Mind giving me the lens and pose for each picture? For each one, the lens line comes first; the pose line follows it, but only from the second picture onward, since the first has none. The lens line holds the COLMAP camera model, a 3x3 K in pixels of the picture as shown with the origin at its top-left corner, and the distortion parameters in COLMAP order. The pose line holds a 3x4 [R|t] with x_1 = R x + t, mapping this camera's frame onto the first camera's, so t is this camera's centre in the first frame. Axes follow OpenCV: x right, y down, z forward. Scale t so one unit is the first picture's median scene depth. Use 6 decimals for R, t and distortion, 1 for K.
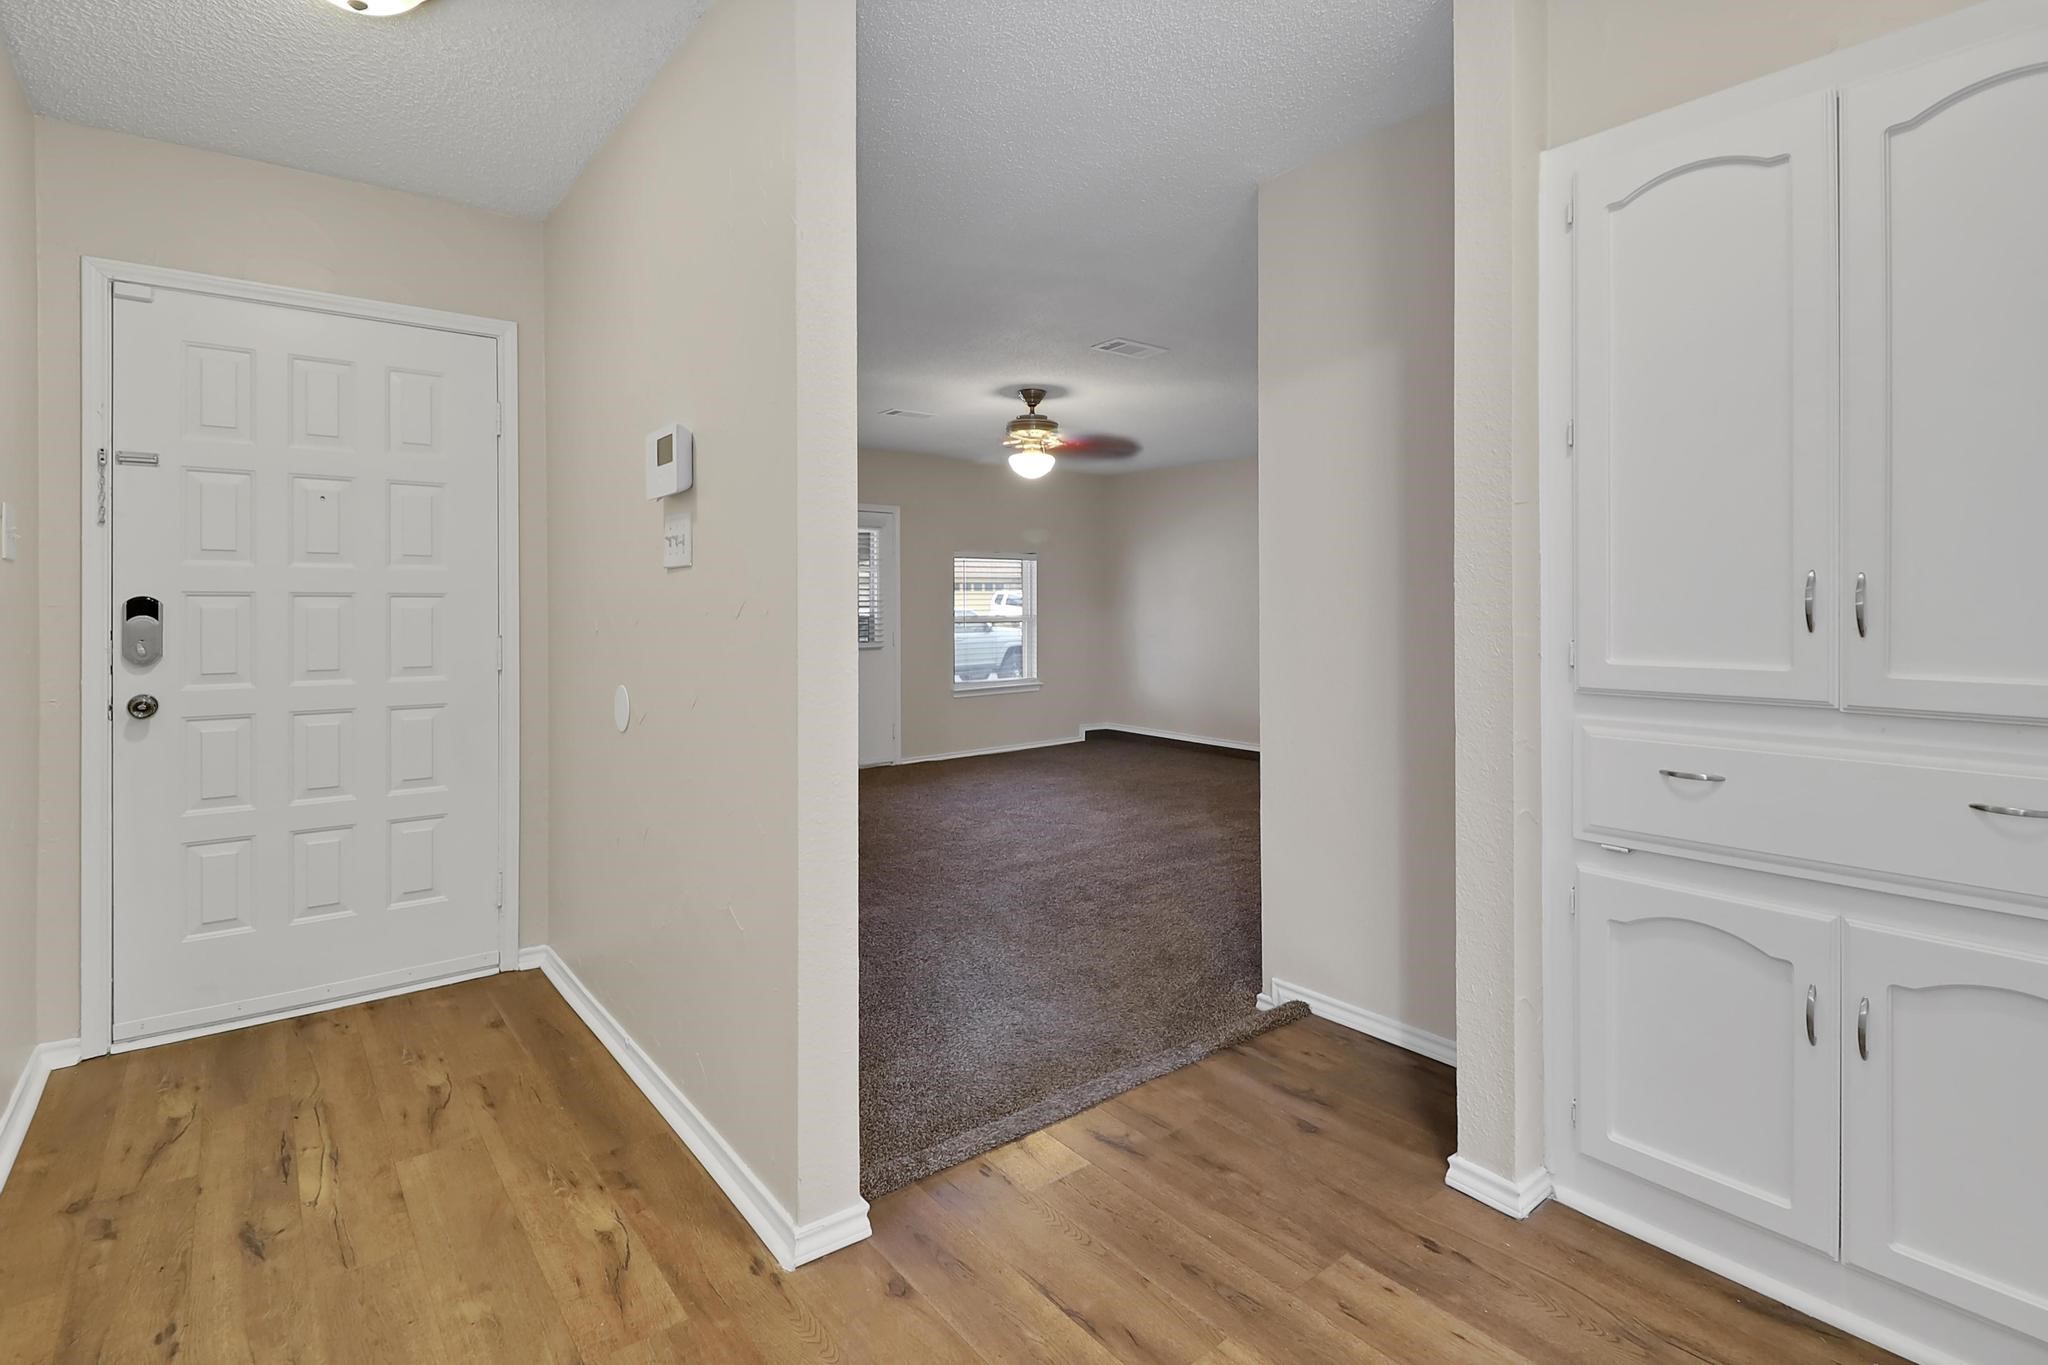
lens RADIAL K [[969.3, 0, 1049.2], [0, 969.3, 620.3], [0, 0, 1]] dist [-0.006803, -0.008089]
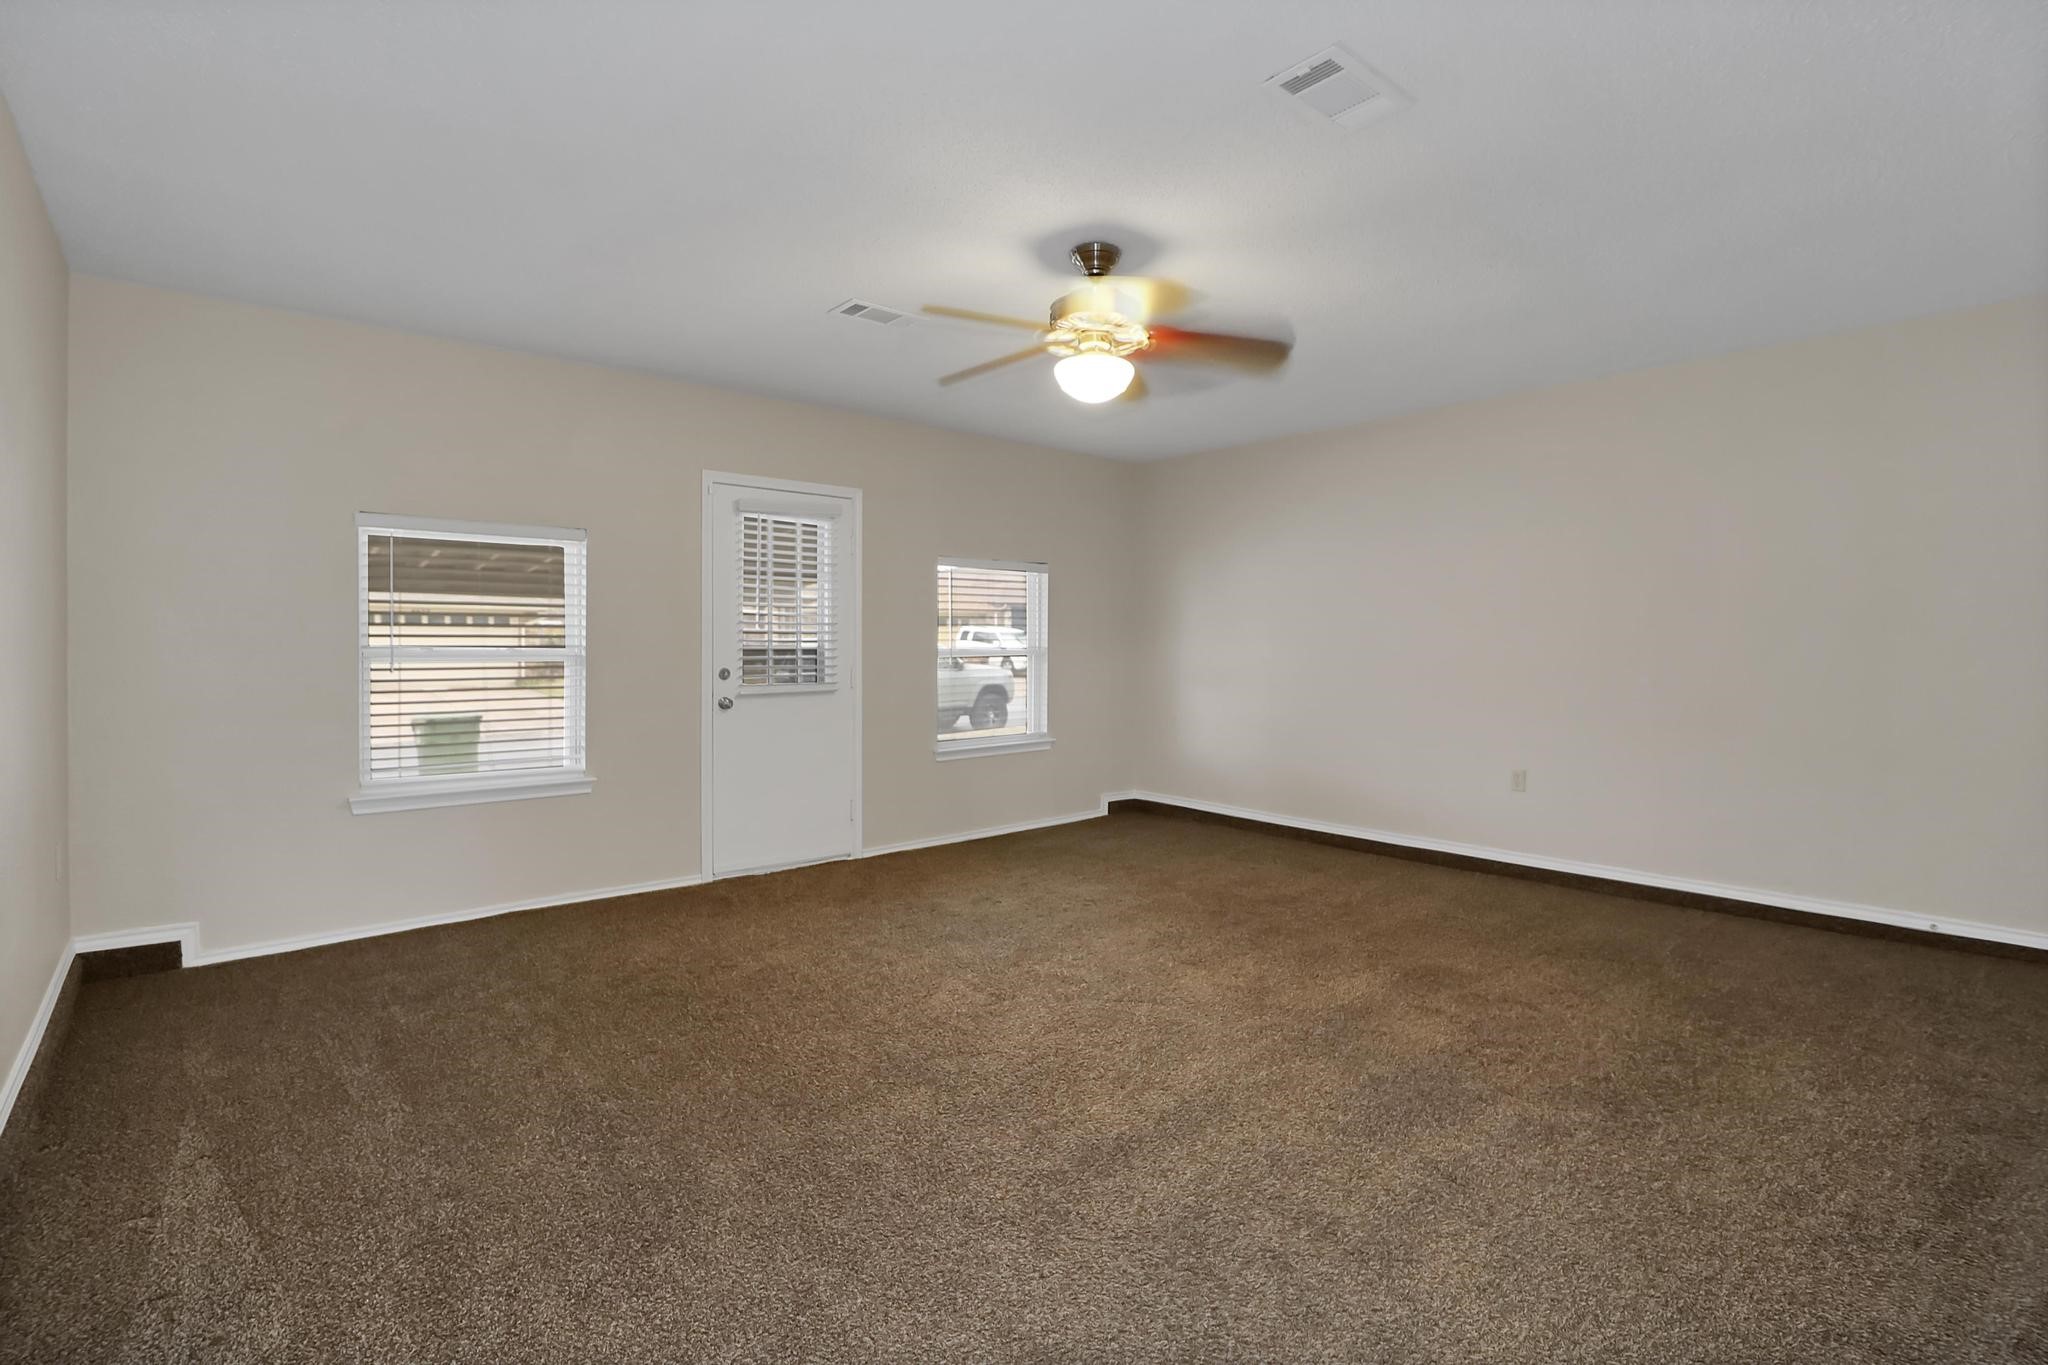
lens RADIAL K [[969.3, 0, 1034.0], [0, 969.3, 678.3], [0, 0, 1]] dist [-0.006803, -0.008089]
pose [[0.999723, 0.004991, 0.023007, -0.042968], [-0.005471, 0.999768, 0.020844, 0.003280], [-0.022897, -0.020964, 0.999518, 0.281922]]
